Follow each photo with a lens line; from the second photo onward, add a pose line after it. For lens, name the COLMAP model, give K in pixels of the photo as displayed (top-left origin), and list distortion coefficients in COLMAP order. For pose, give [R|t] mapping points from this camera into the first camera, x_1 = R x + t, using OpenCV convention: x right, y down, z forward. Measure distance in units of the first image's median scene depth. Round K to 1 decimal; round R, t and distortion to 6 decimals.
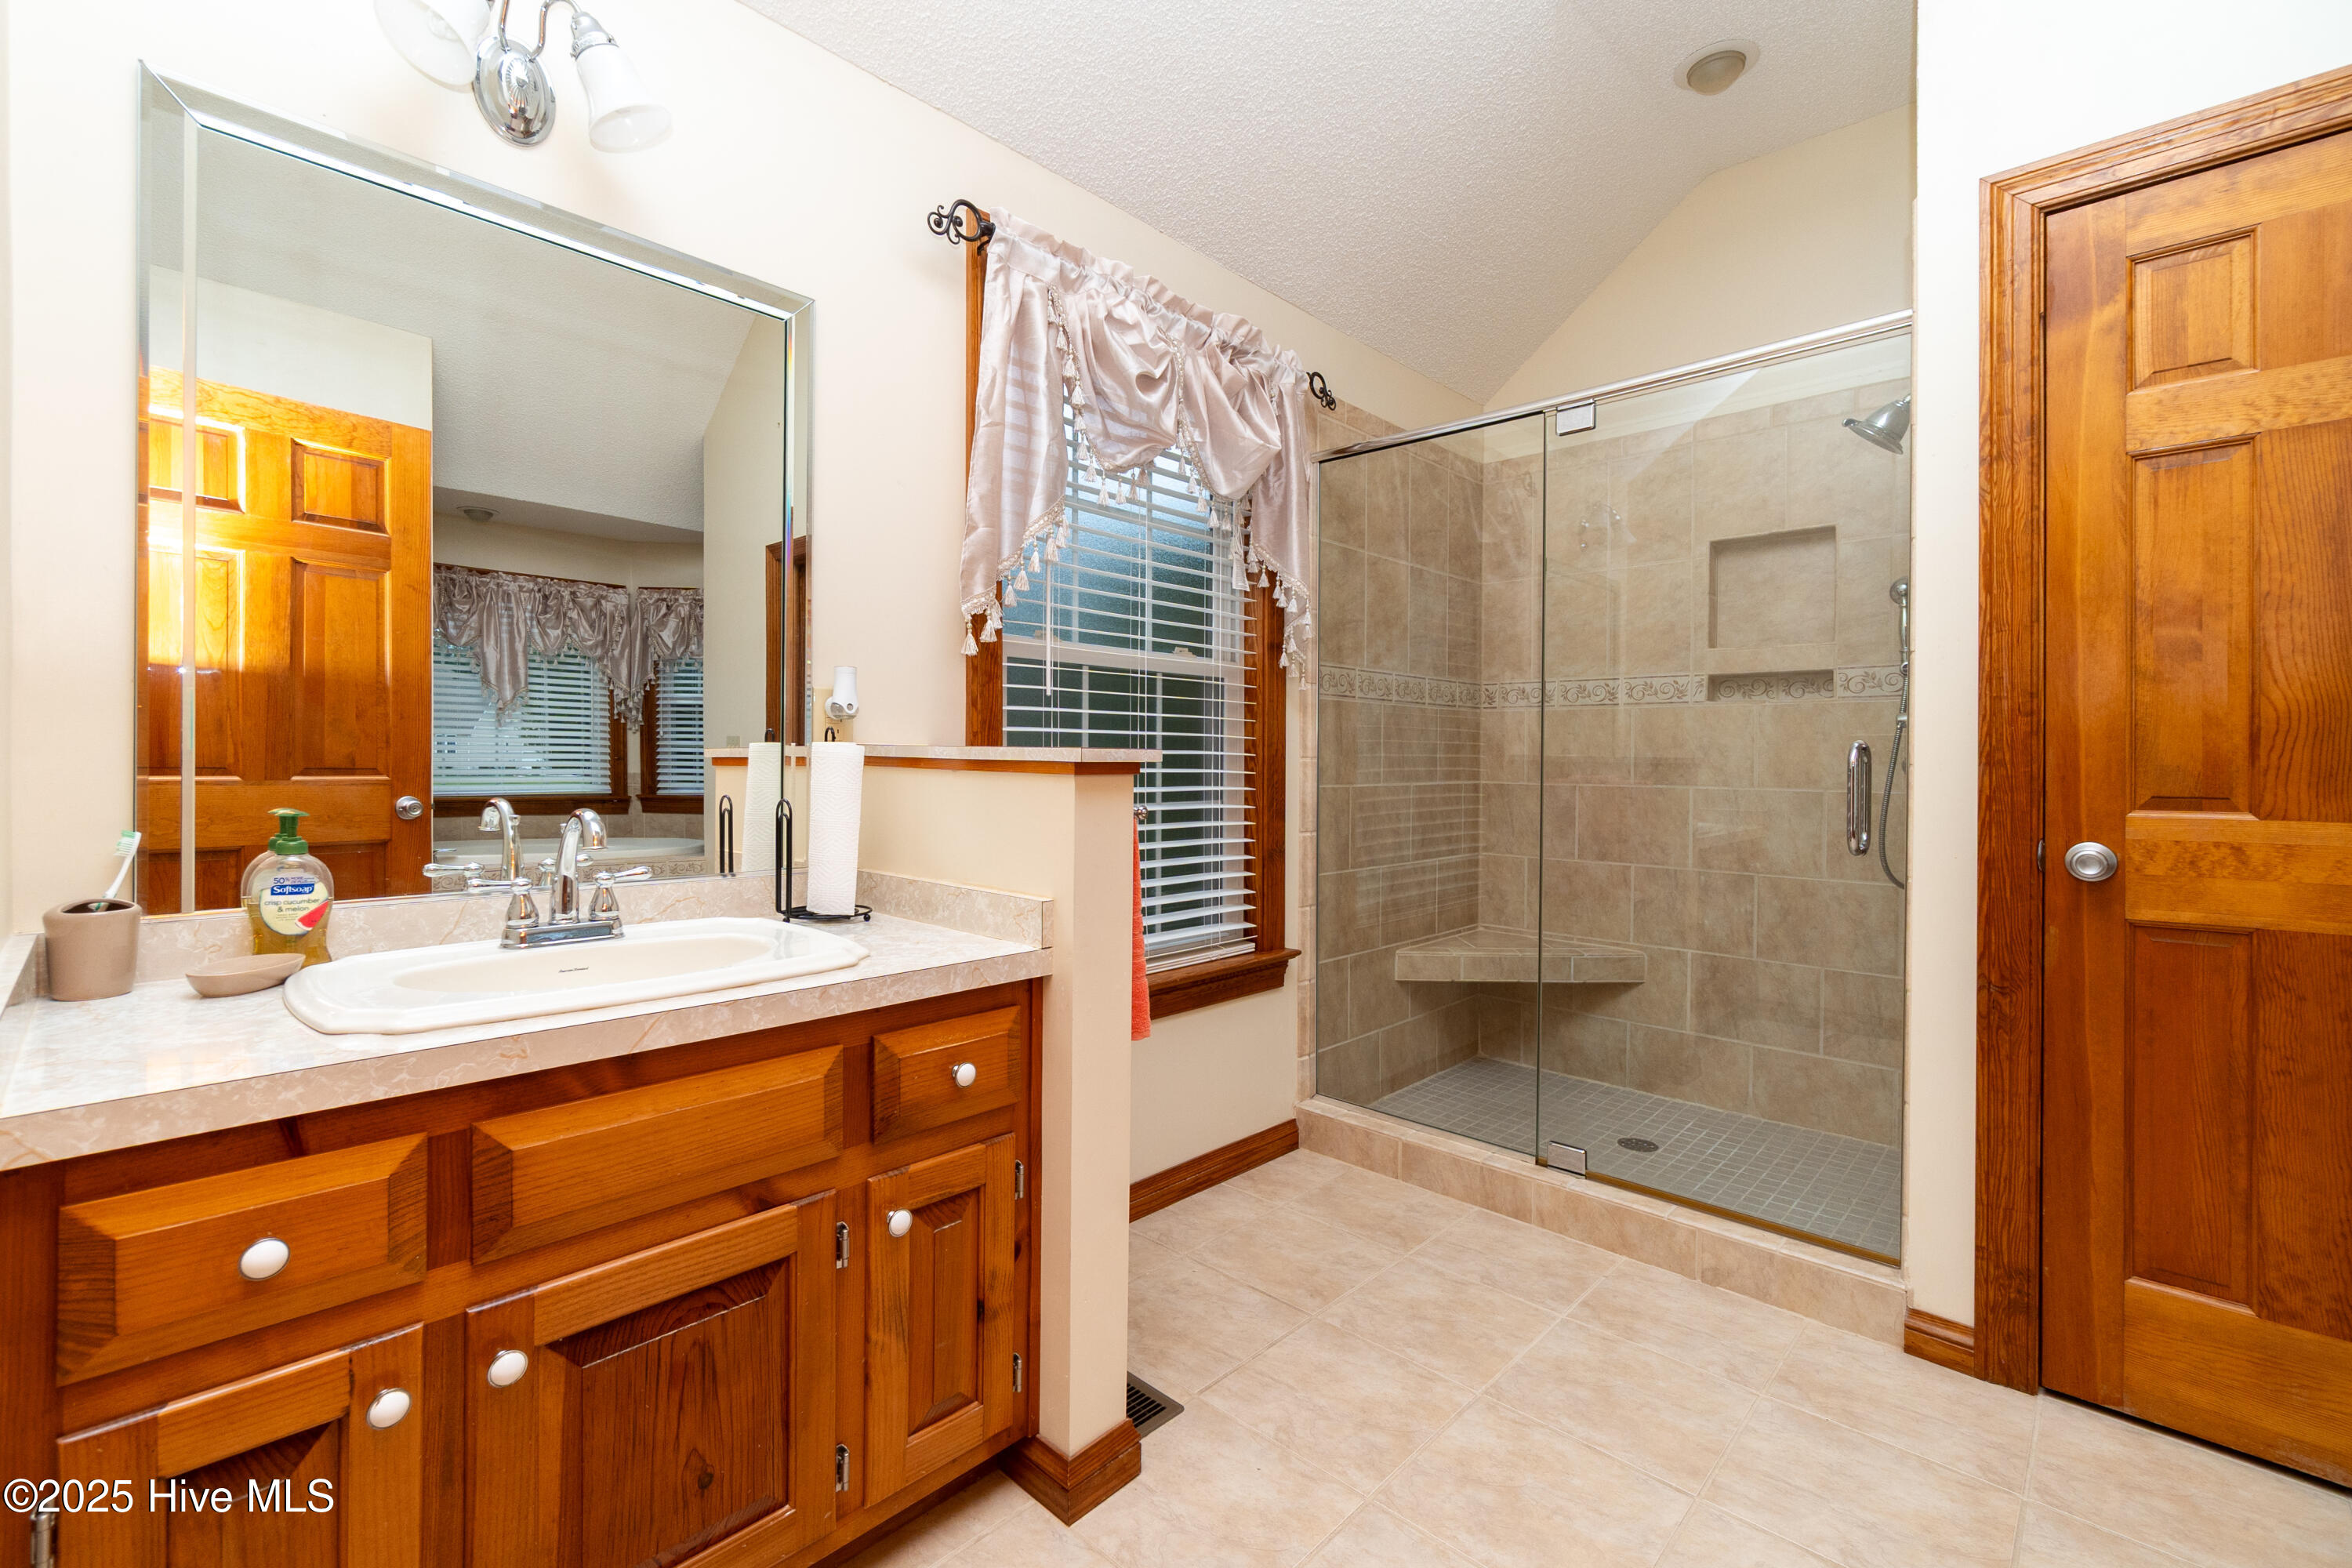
lens RADIAL K [[1012.6, 0, 1172.6], [0, 1012.6, 768.0], [0, 0, 1]] dist [-0.006954, 0.000788]
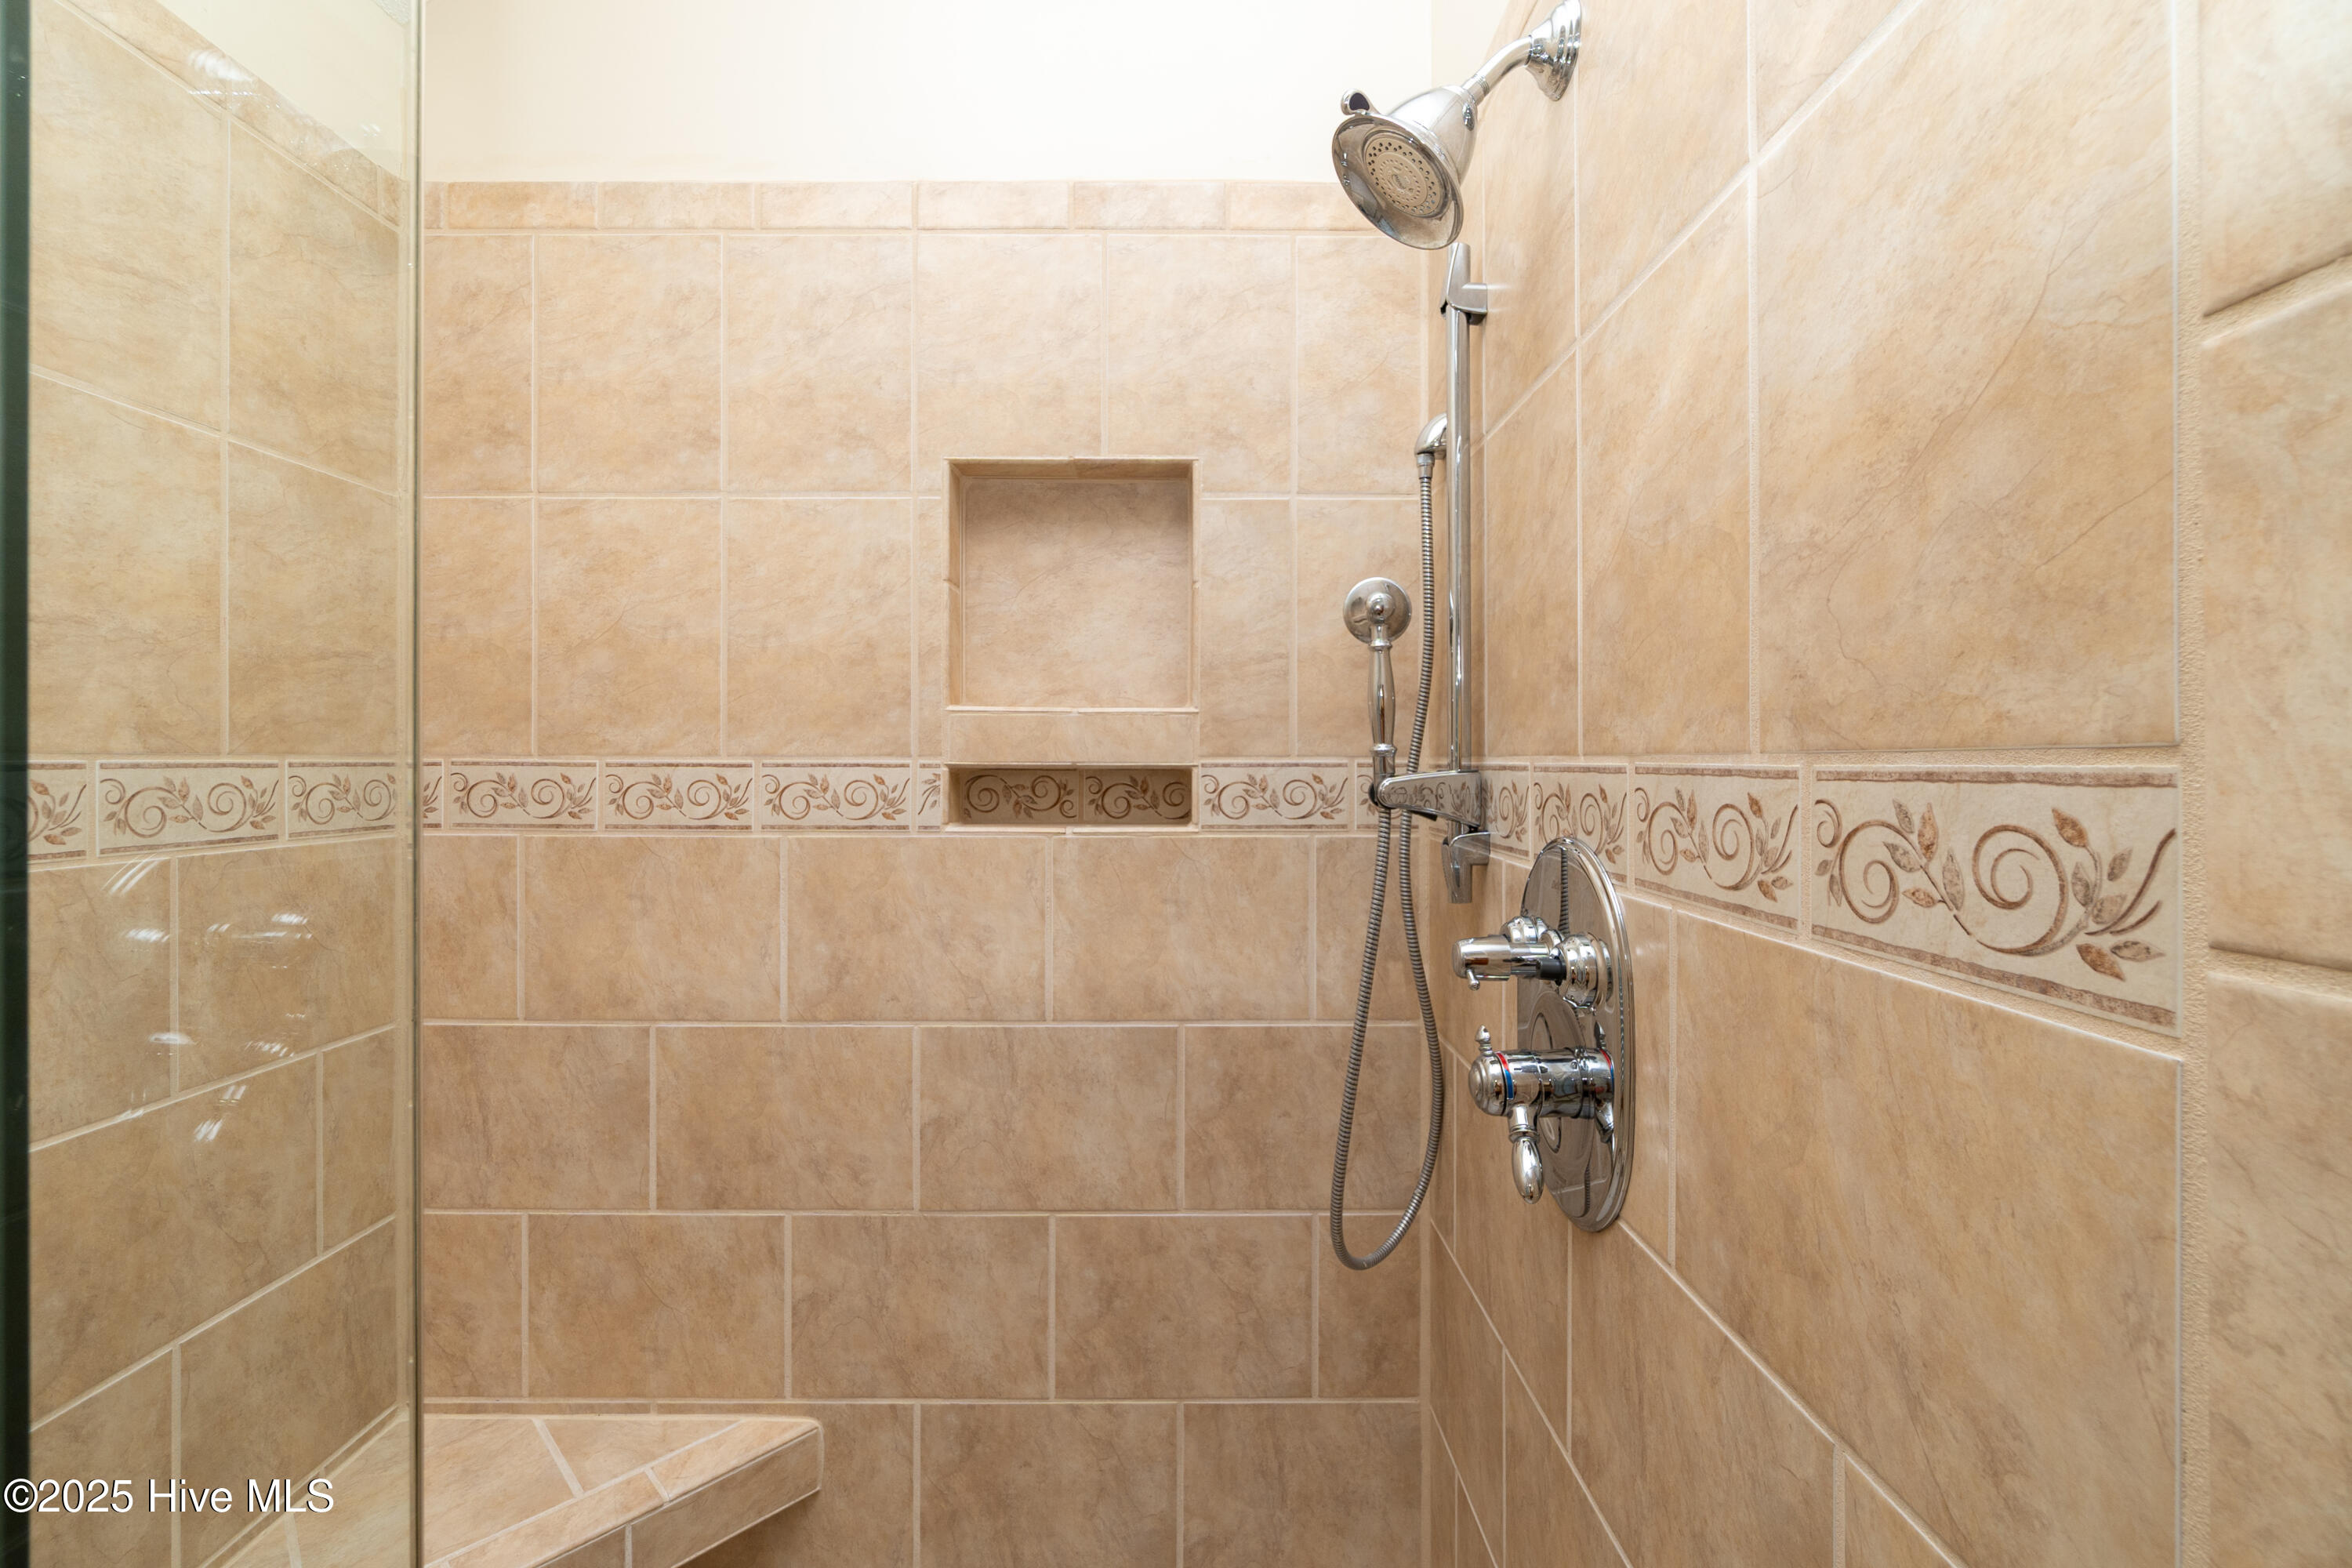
lens RADIAL K [[1012.6, 0, 1173.7], [0, 1012.6, 772.5], [0, 0, 1]] dist [-0.006954, 0.000788]
pose [[0.729492, -0.010186, 0.683914, 0.302574], [0.009648, 0.999943, 0.004601, -0.090736], [-0.683922, 0.003242, 0.729548, 0.616235]]
